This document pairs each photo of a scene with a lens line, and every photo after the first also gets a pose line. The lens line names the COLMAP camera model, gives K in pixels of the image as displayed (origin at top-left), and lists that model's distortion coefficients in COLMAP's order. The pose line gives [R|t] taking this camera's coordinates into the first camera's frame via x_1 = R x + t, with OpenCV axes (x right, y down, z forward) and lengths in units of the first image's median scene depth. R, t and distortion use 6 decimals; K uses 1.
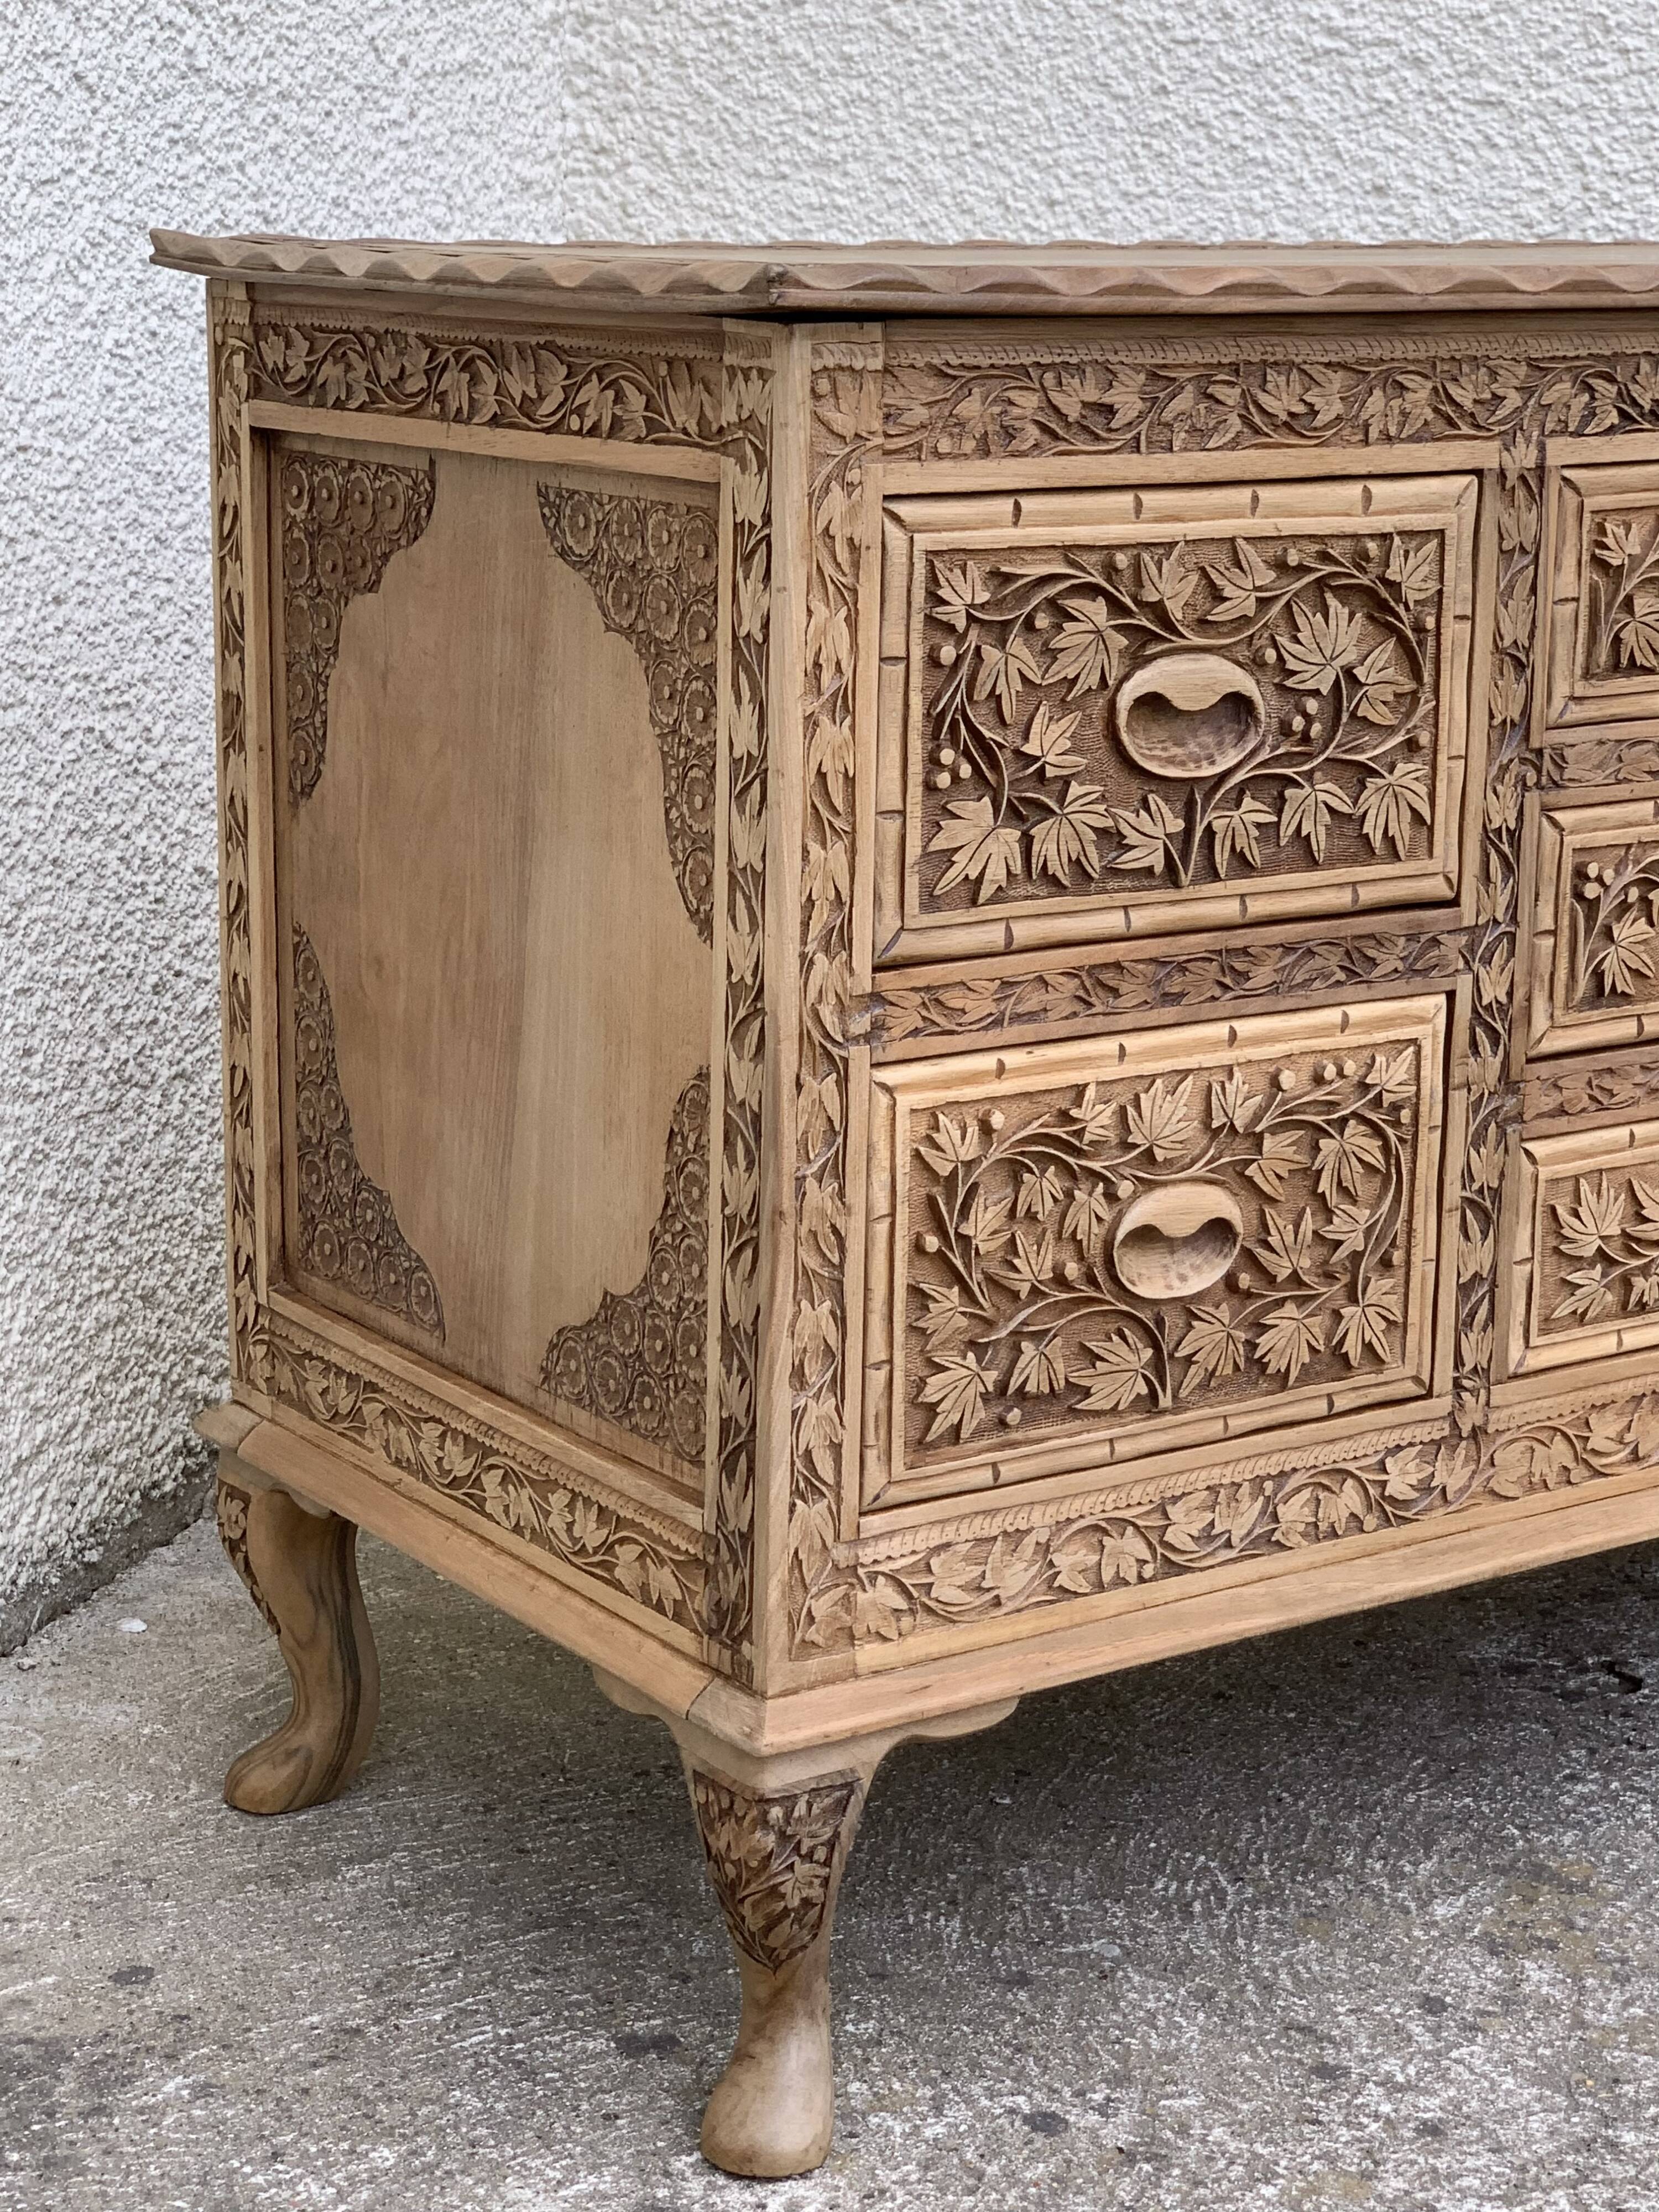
lens RADIAL K [[4059.5, 0, 839.8], [0, 4059.5, 1047.9], [0, 0, 1]] dist [0.065105, 0.000000]
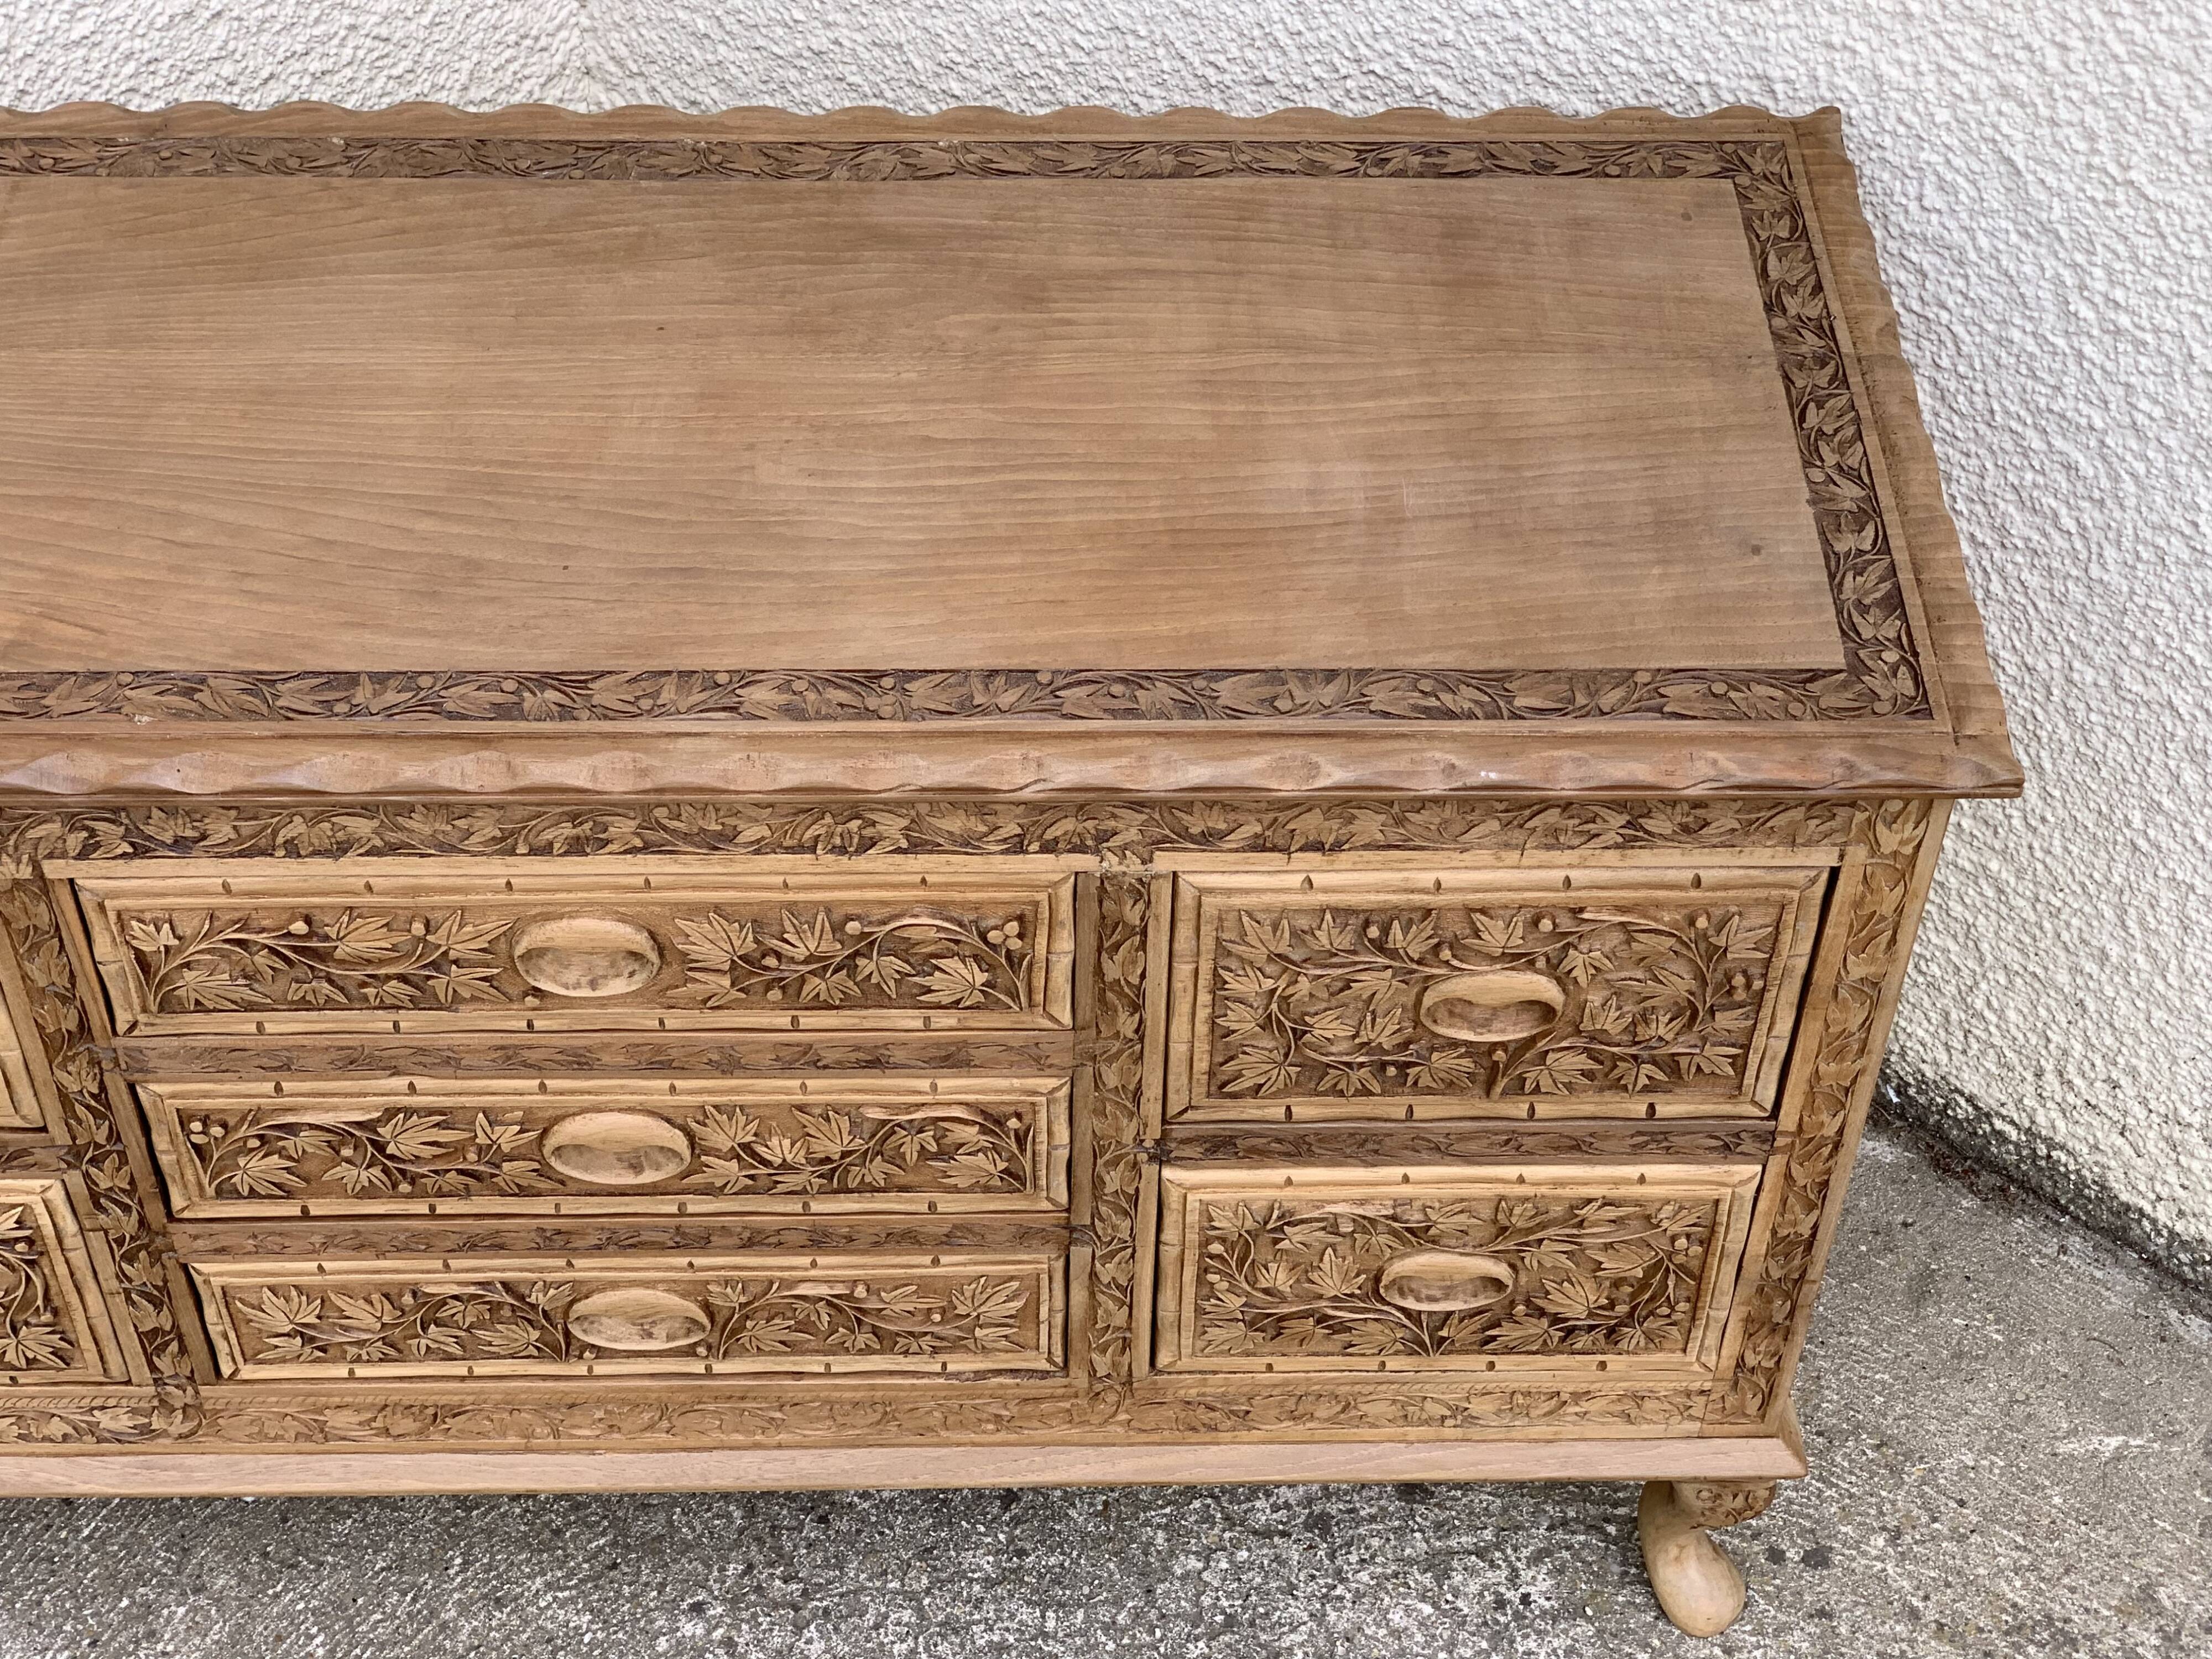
lens RADIAL K [[3451.7, 0, 1136.3], [0, 3451.7, 793.1], [0, 0, 1]] dist [0.027898, 0.000000]
pose [[0.835373, 0.398223, -0.378908, 0.721519], [-0.128809, 0.811943, 0.569348, -0.689934], [0.534379, -0.426811, 0.729569, 0.479800]]
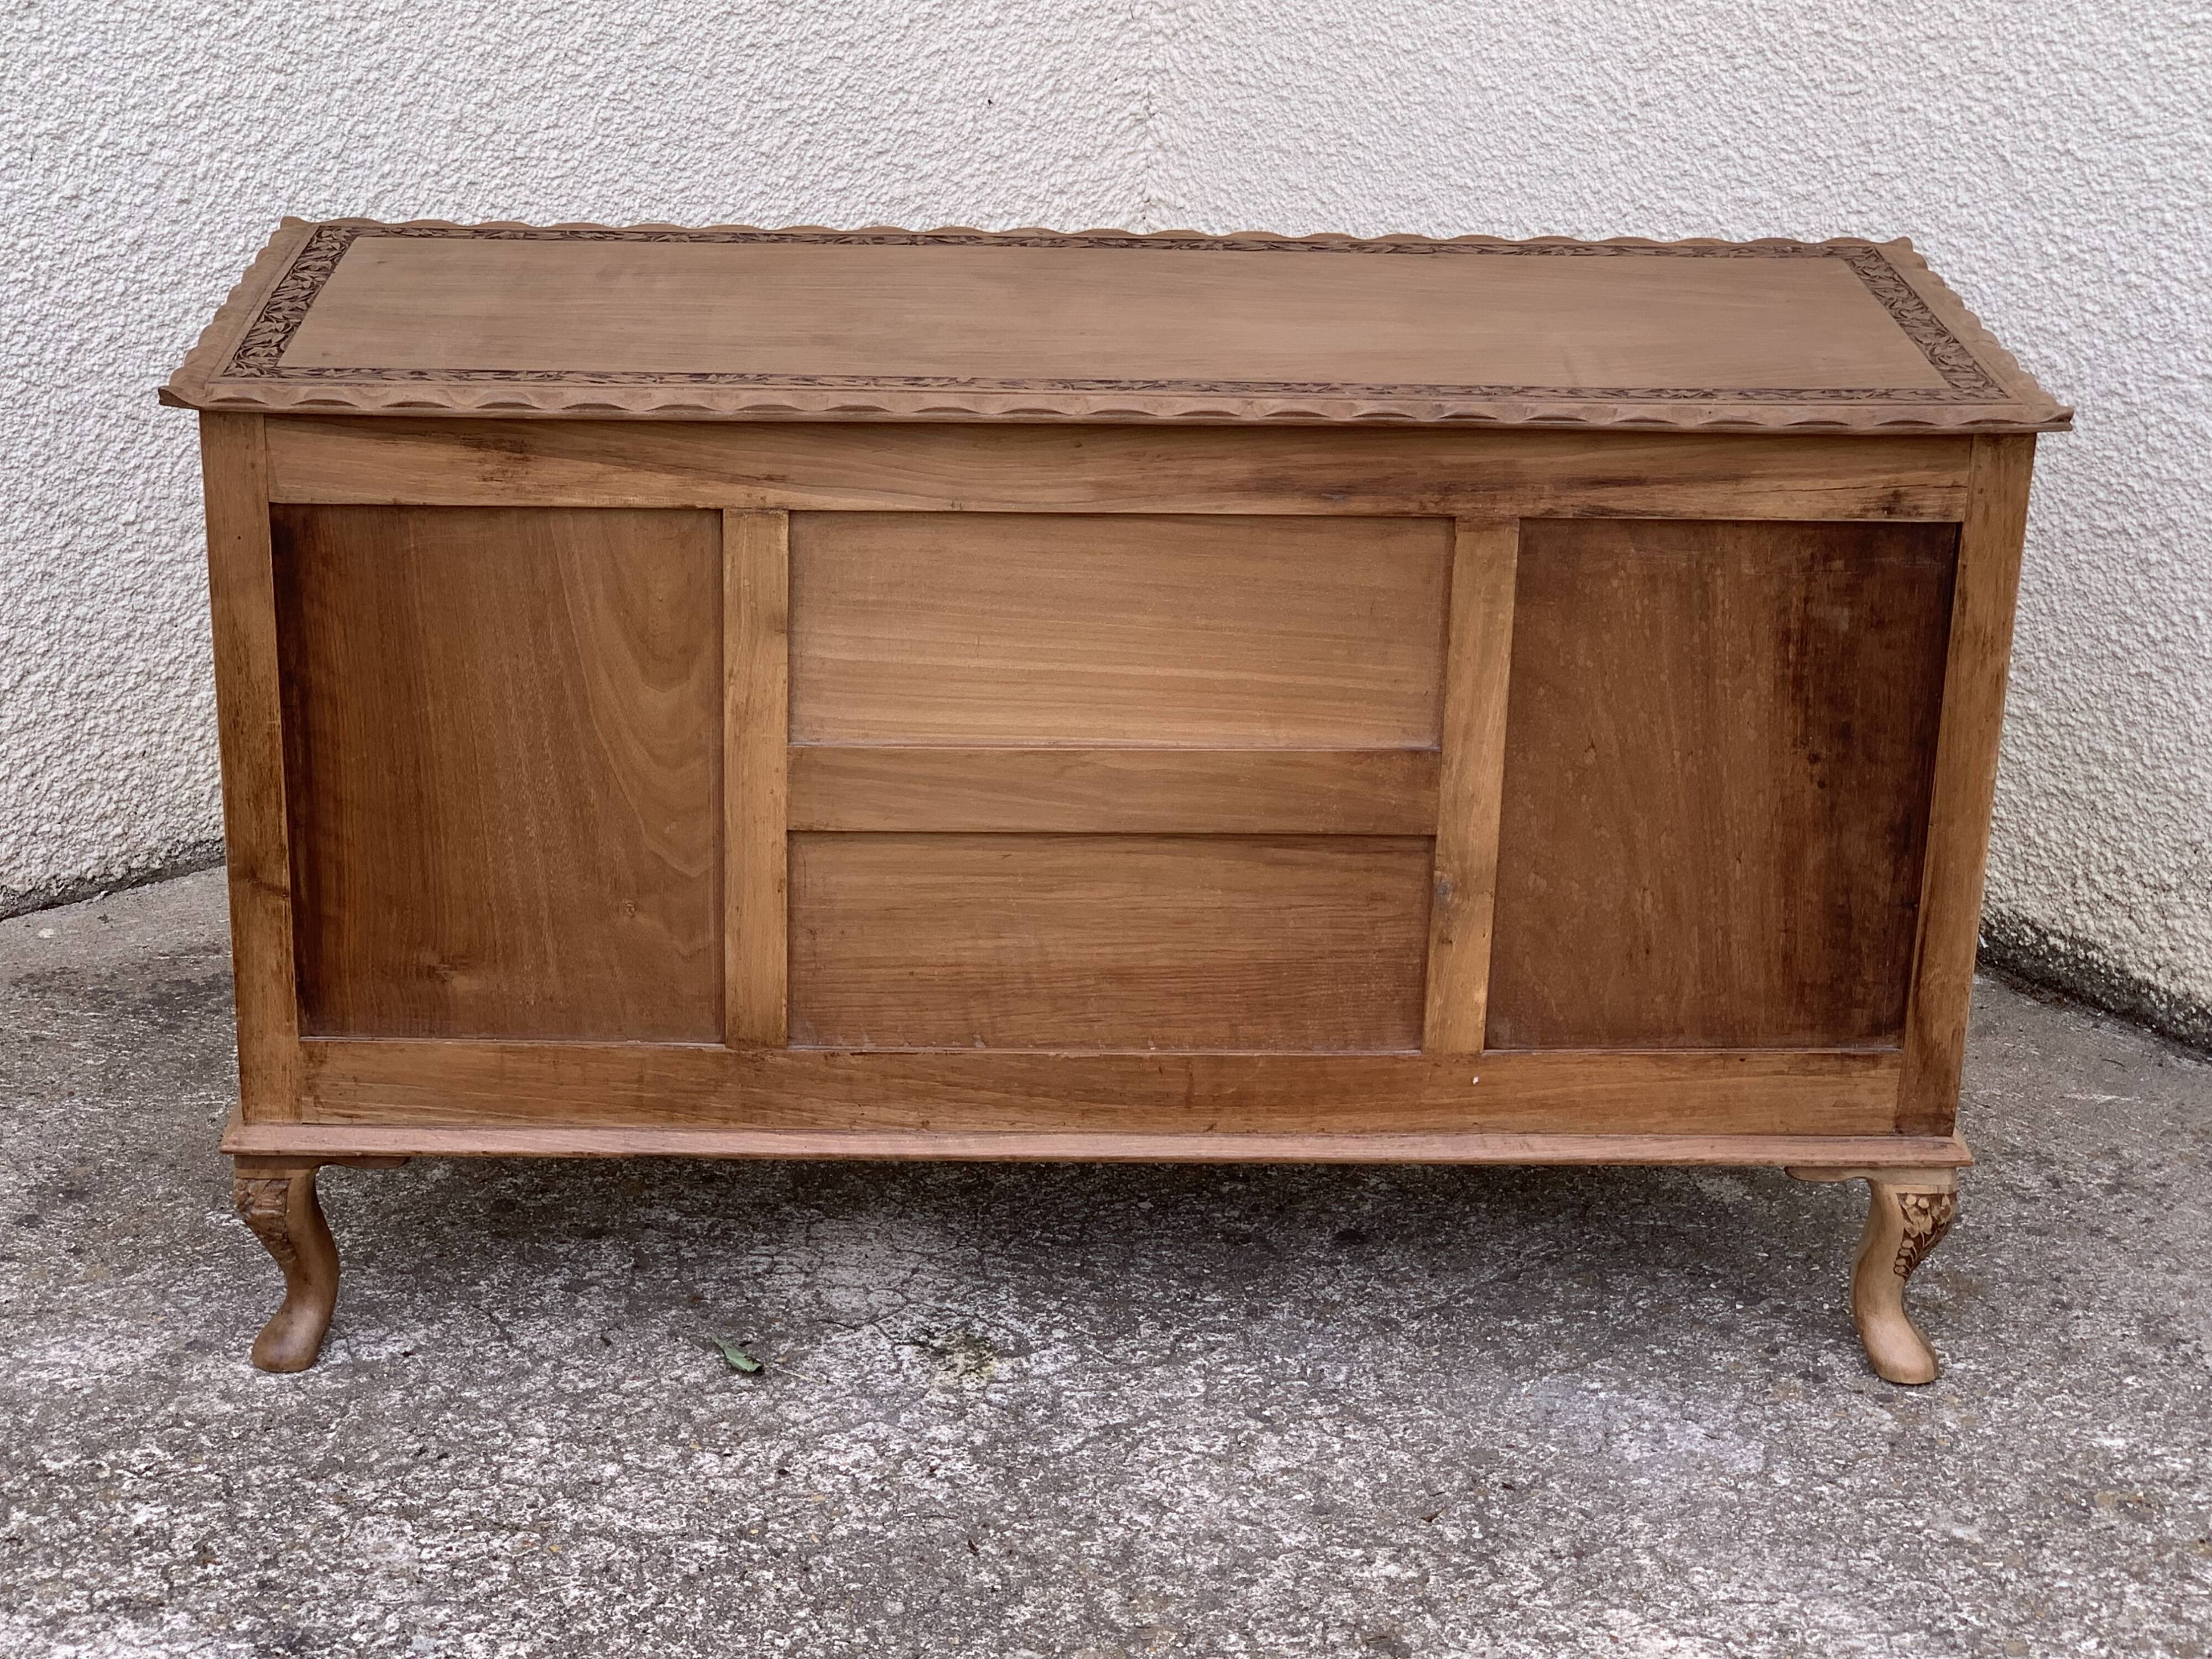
lens RADIAL K [[4059.5, 0, 1082.5], [0, 4059.5, 788.3], [0, 0, 1]] dist [0.065105, 0.000000]
pose [[0.840216, 0.206512, -0.501388, 1.180331], [-0.129632, 0.974327, 0.184072, -0.288311], [0.526529, -0.089664, 0.845416, -0.520339]]
